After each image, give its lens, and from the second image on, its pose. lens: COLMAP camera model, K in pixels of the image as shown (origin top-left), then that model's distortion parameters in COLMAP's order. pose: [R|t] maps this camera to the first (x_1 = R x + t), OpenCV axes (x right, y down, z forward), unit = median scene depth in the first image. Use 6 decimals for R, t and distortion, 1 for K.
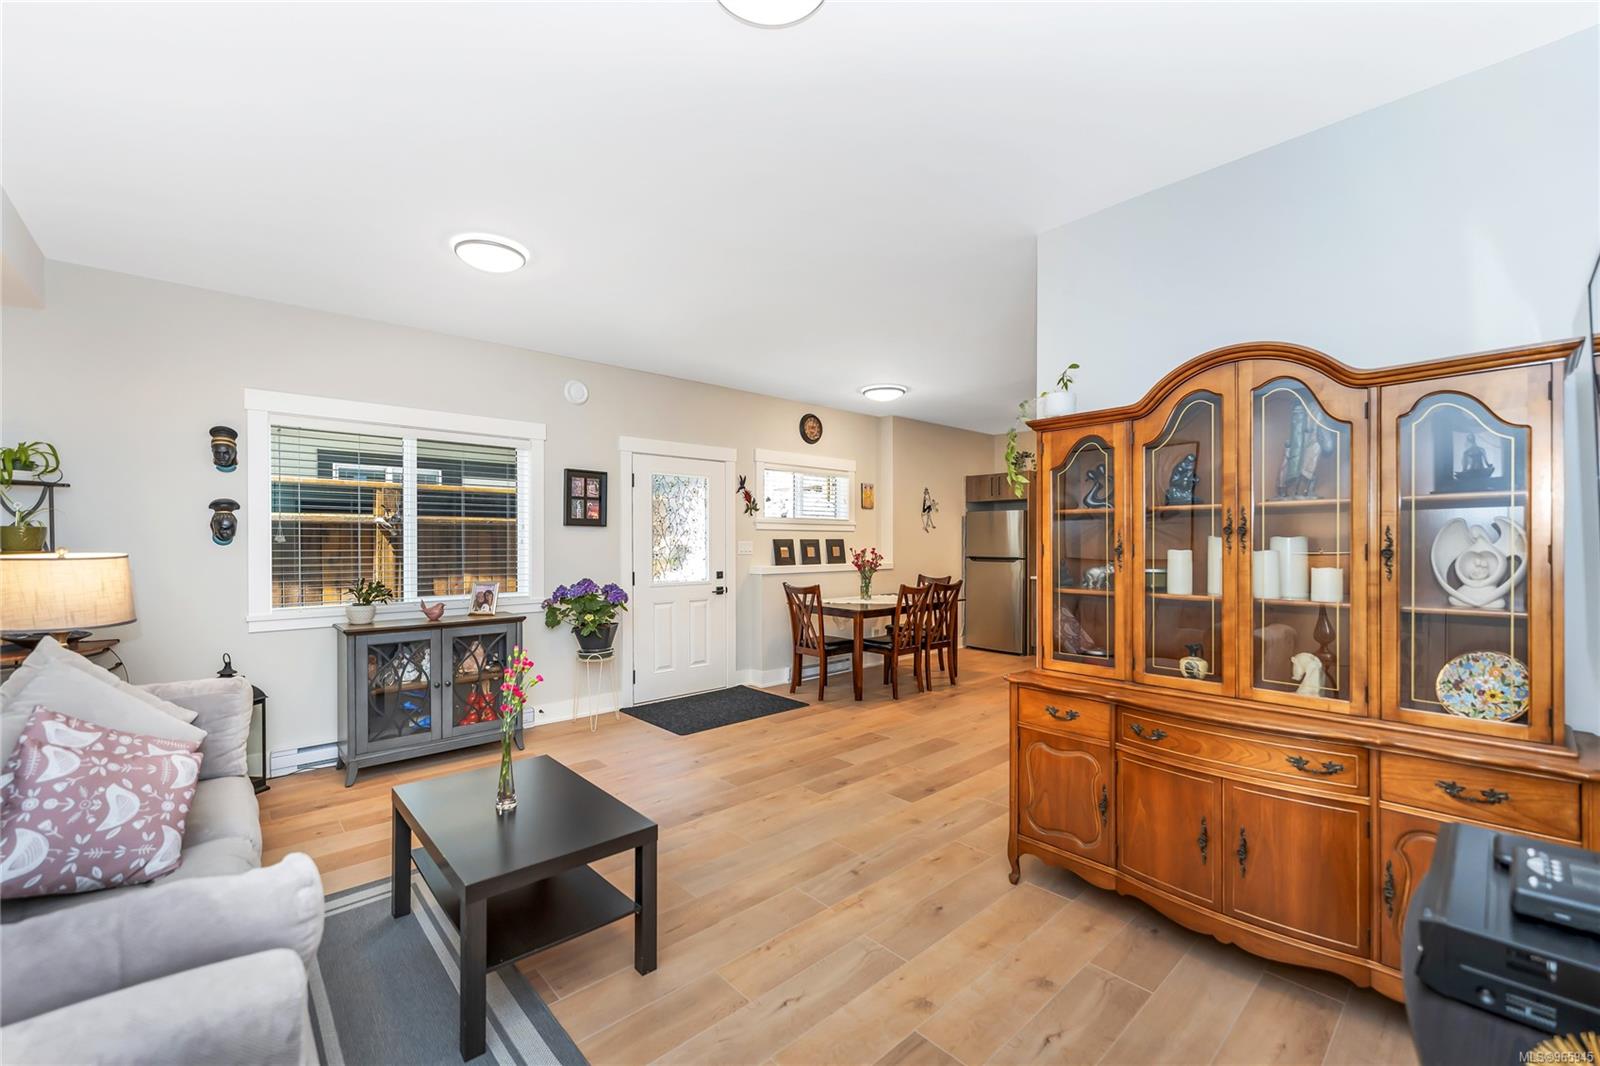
lens RADIAL K [[650.8, 0, 797.7], [0, 650.8, 541.0], [0, 0, 1]] dist [-0.000894, -0.000175]
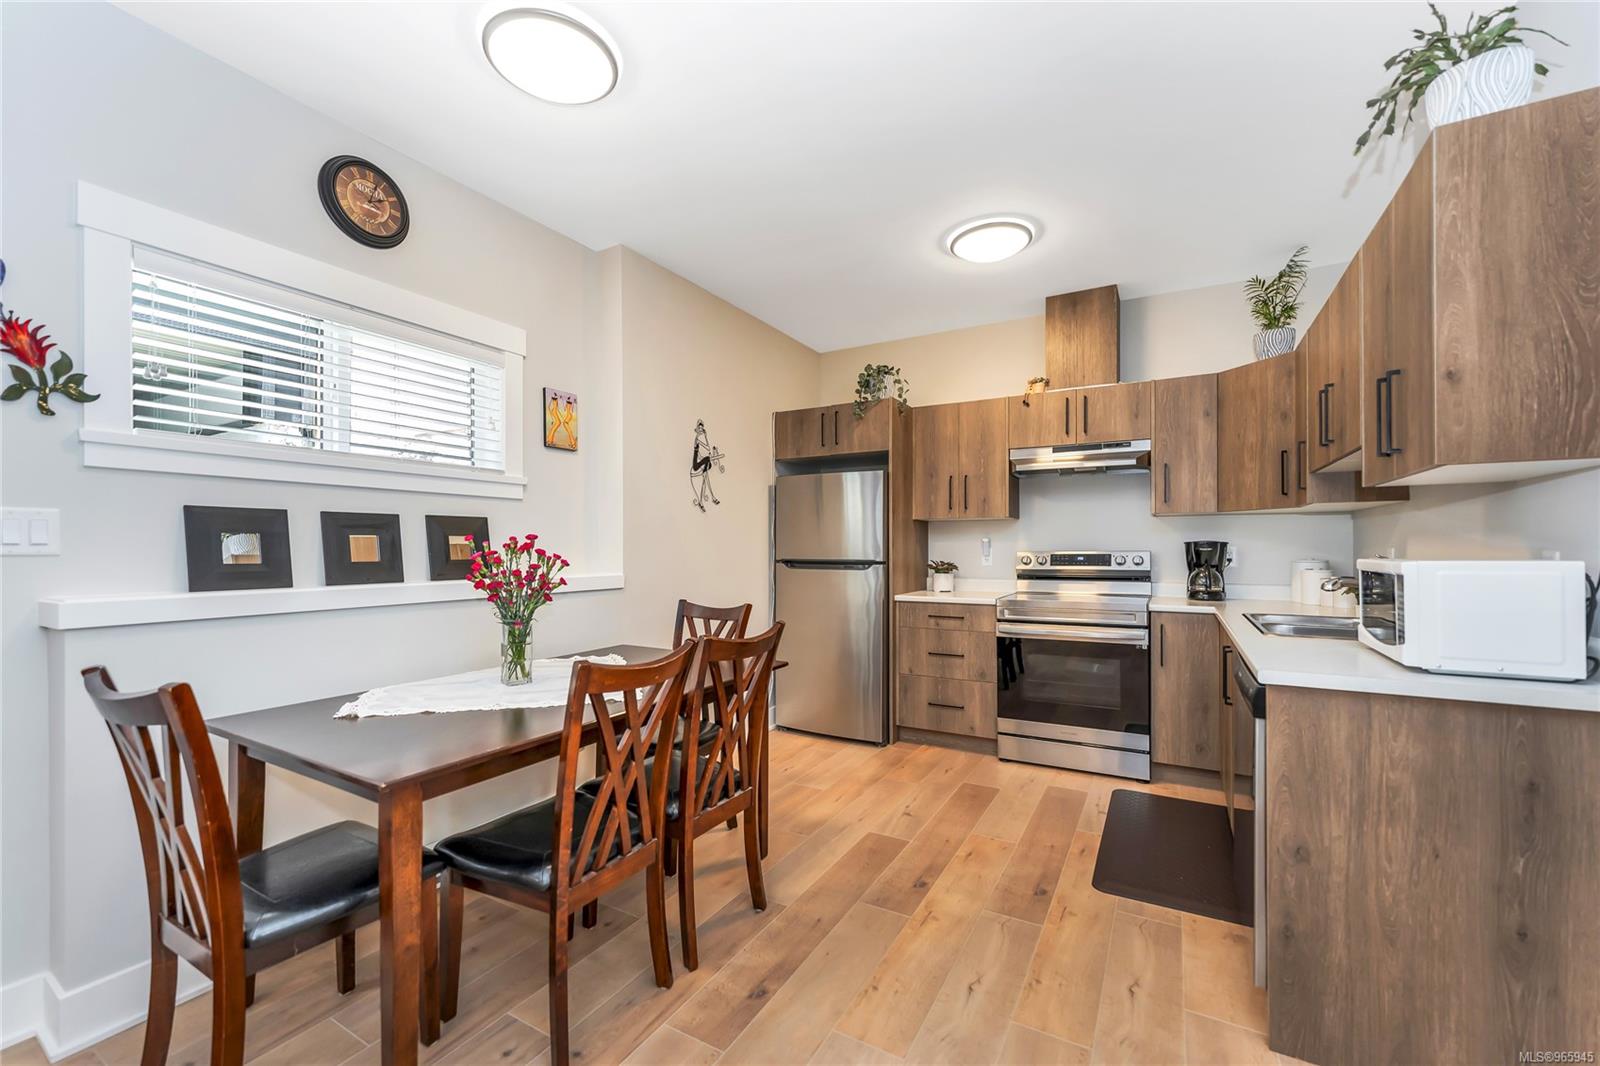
lens RADIAL K [[650.8, 0, 797.7], [0, 650.8, 541.0], [0, 0, 1]] dist [-0.000894, -0.000175]
pose [[0.952319, 0.000263, 0.305104, 0.133943], [0.002288, 0.999965, -0.008004, 0.015879], [-0.305095, 0.008320, 0.952285, 0.579621]]
